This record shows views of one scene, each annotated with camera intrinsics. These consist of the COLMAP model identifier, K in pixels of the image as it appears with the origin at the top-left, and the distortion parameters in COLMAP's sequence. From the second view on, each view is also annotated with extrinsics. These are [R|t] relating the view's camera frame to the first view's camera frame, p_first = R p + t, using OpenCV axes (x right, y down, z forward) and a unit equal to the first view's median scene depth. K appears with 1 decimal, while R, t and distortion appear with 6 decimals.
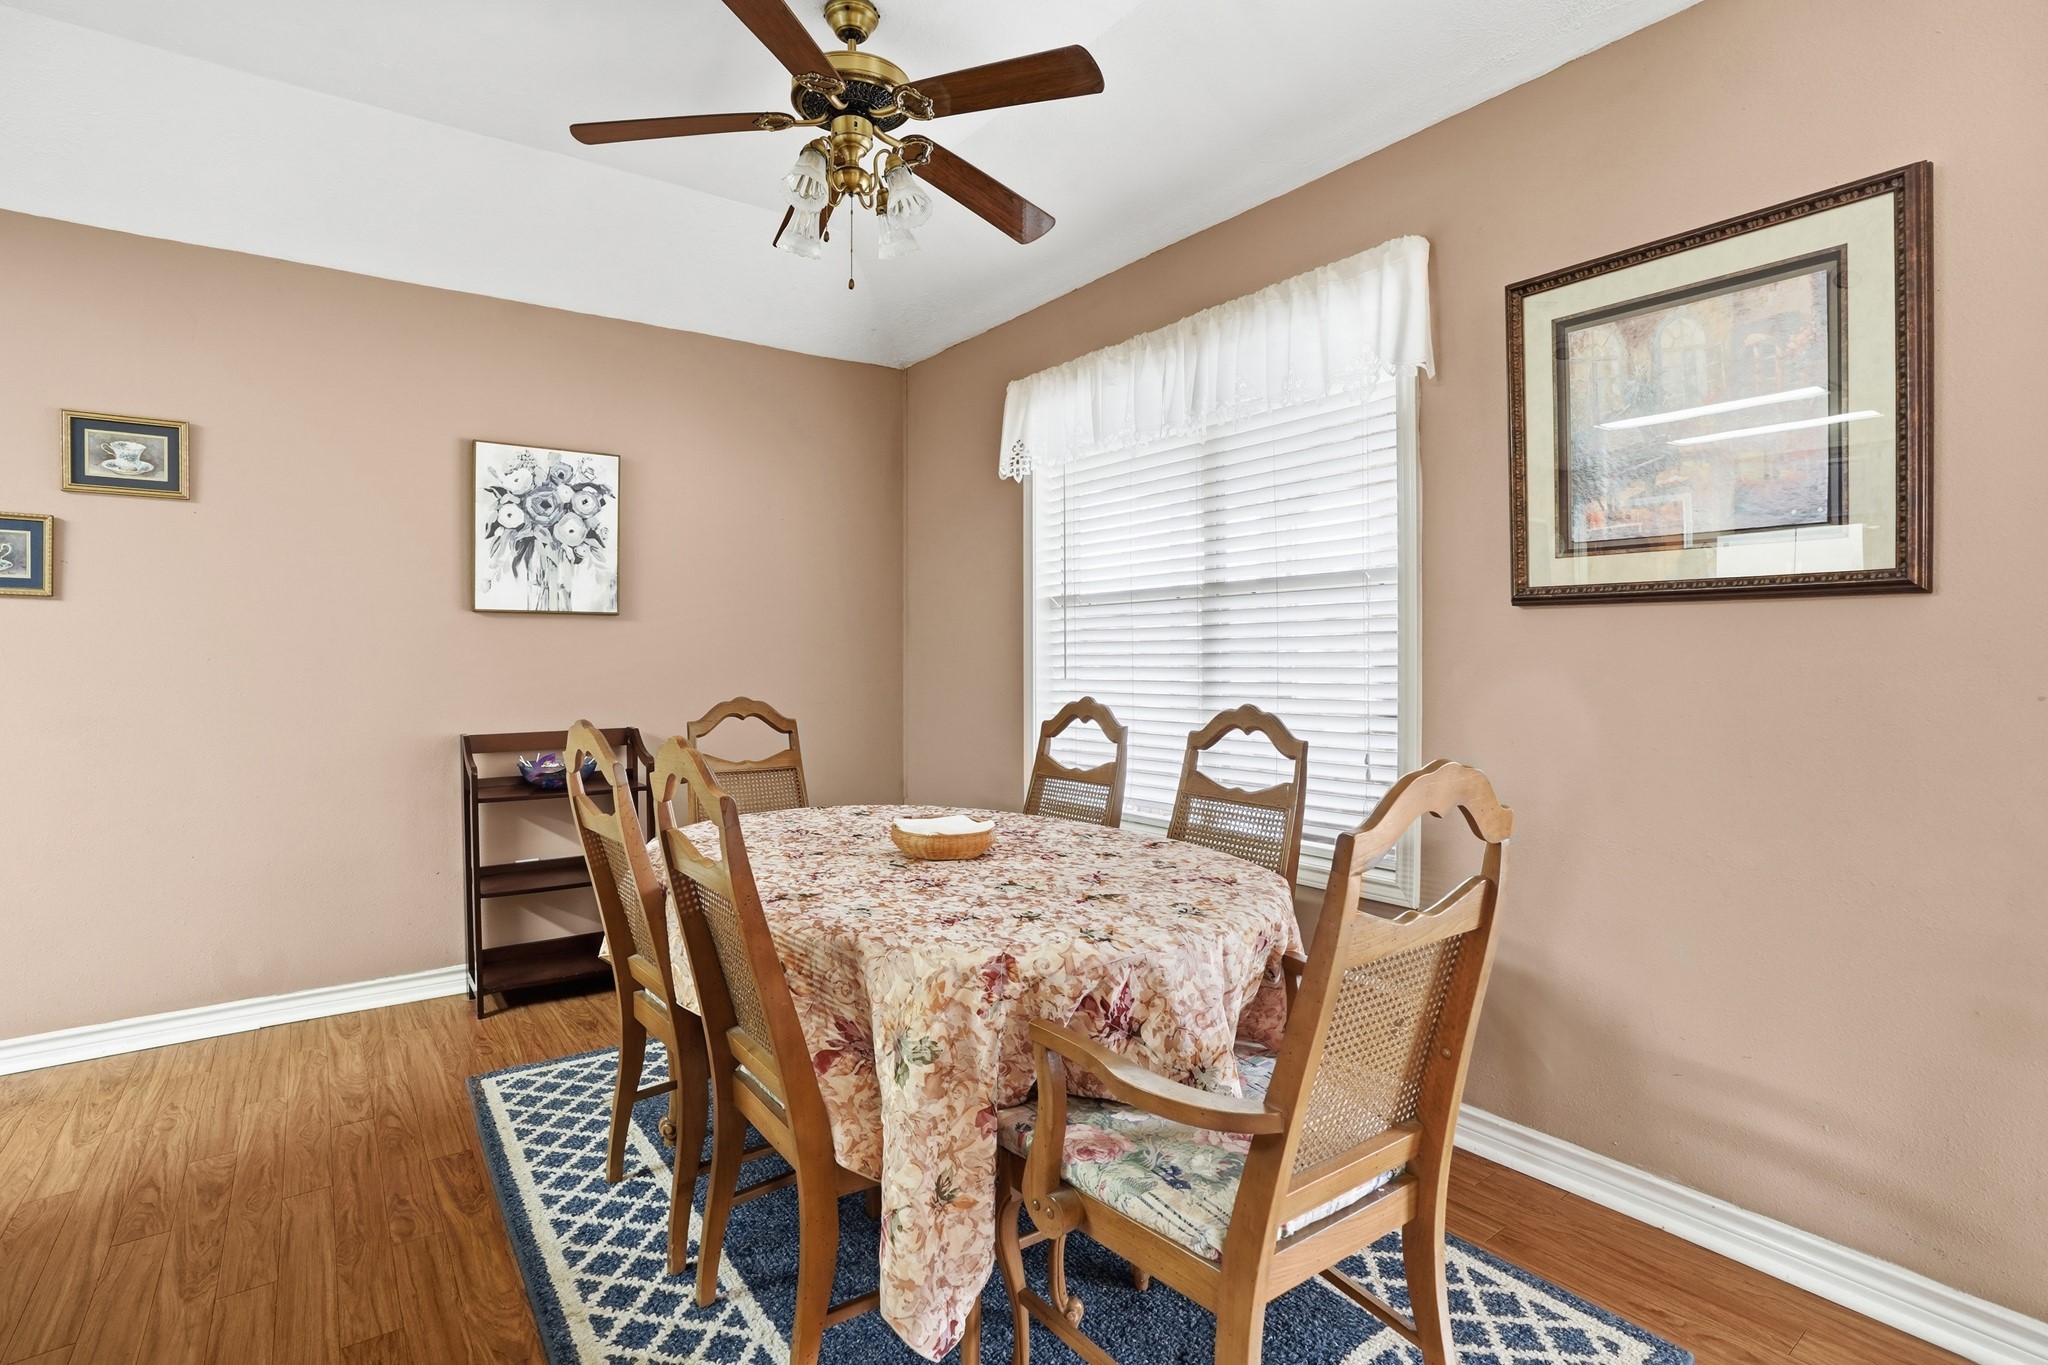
lens RADIAL K [[1013.5, 0, 1034.8], [0, 1013.5, 670.6], [0, 0, 1]] dist [-0.001436, 0.000014]
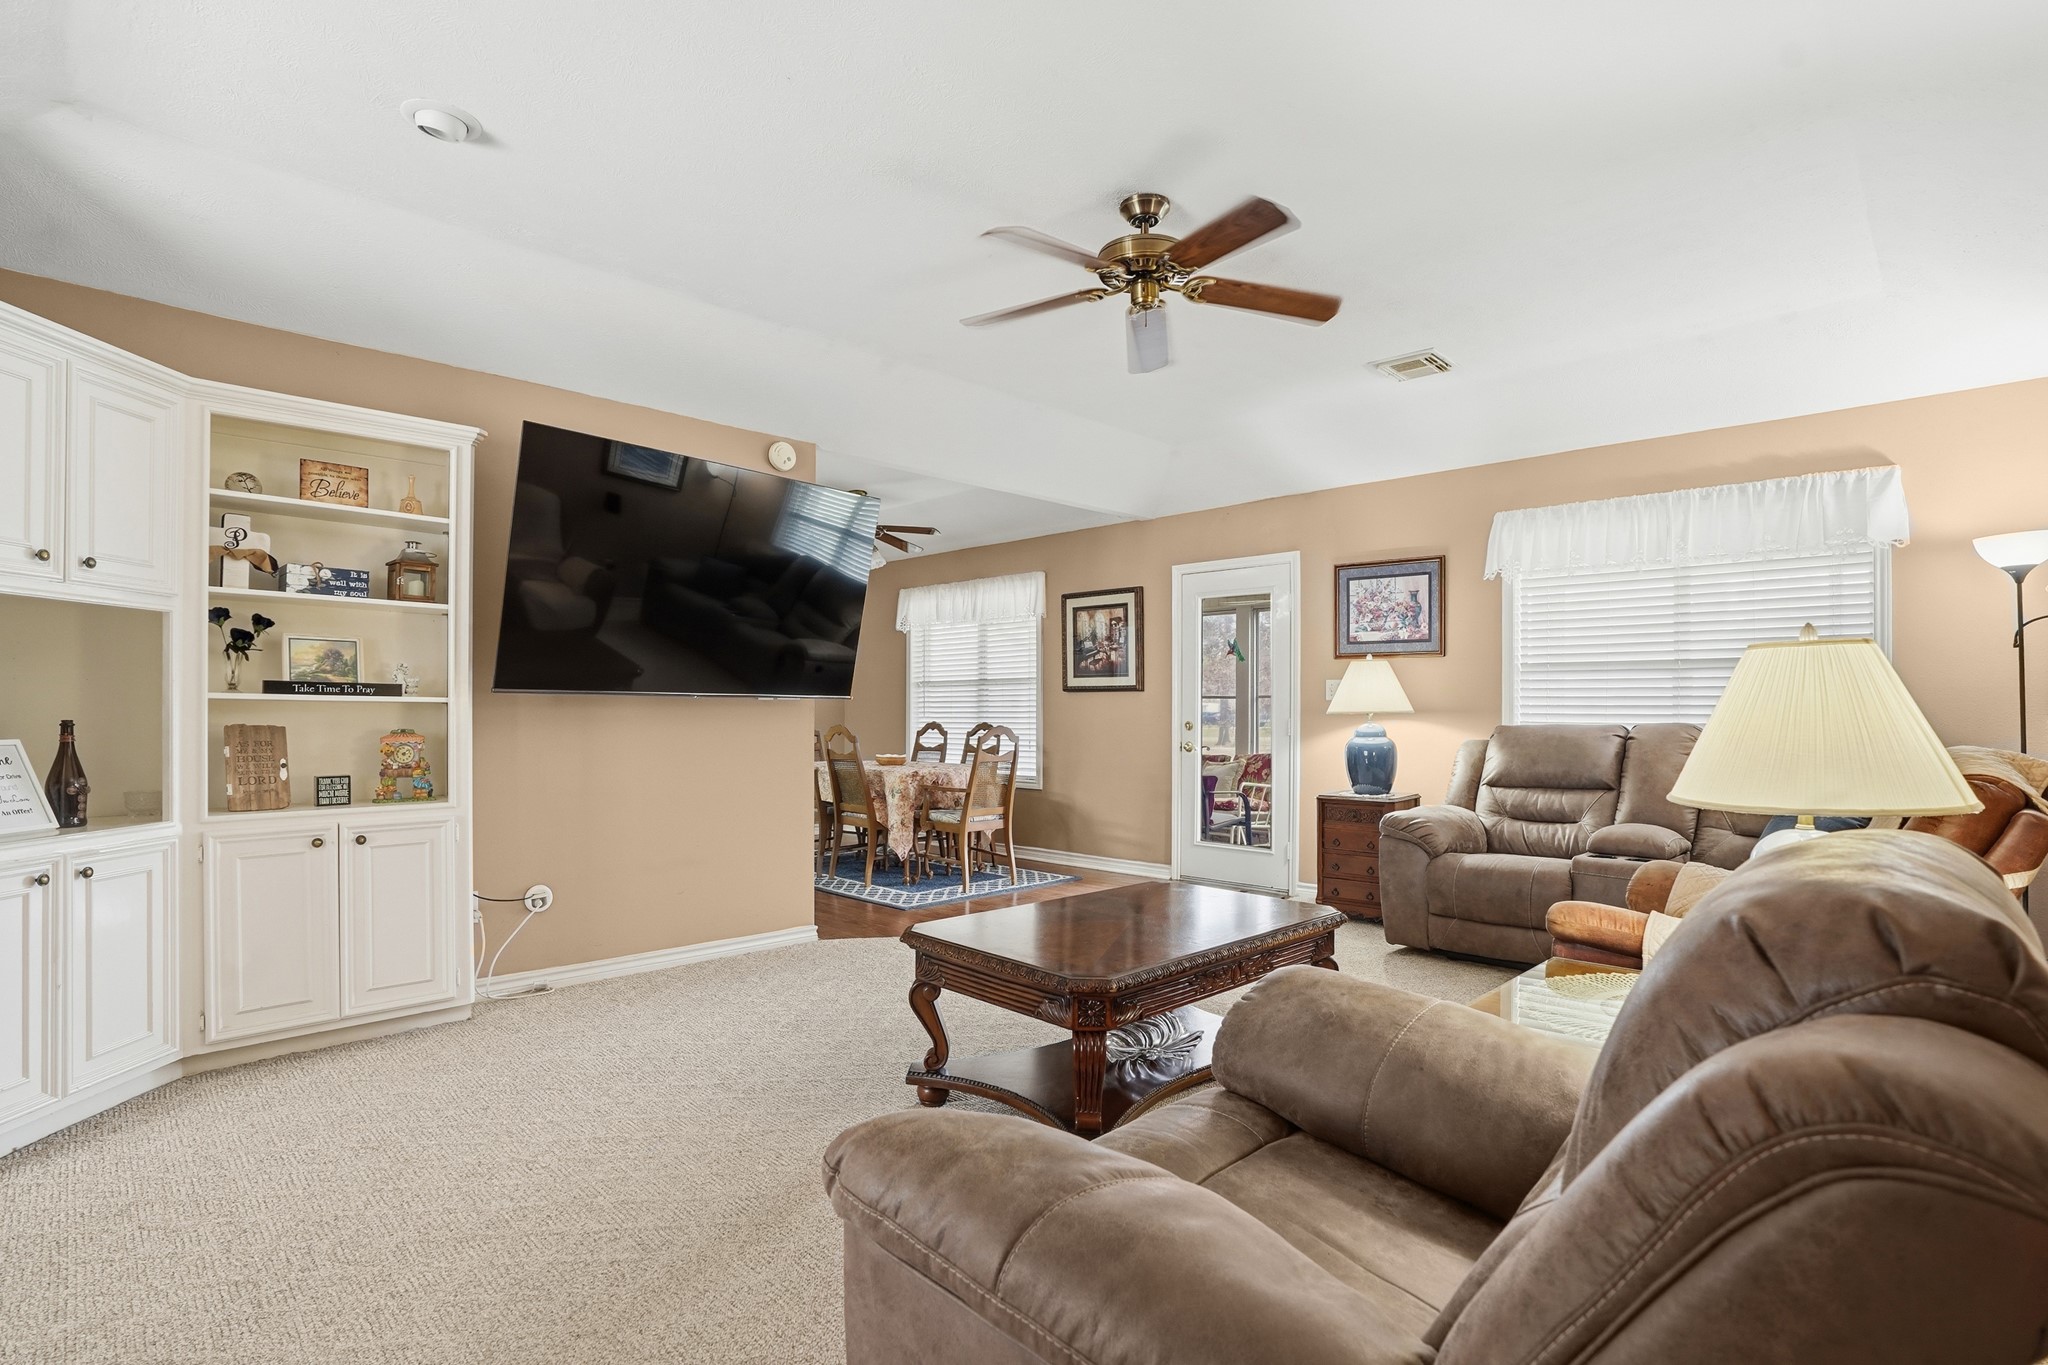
lens RADIAL K [[1013.5, 0, 1023.5], [0, 1013.5, 704.6], [0, 0, 1]] dist [-0.001436, 0.000014]
pose [[0.989501, 0.006439, 0.144383, -0.125393], [-0.003298, 0.999753, -0.021984, 0.047938], [-0.144489, 0.021277, 0.989278, -2.107226]]
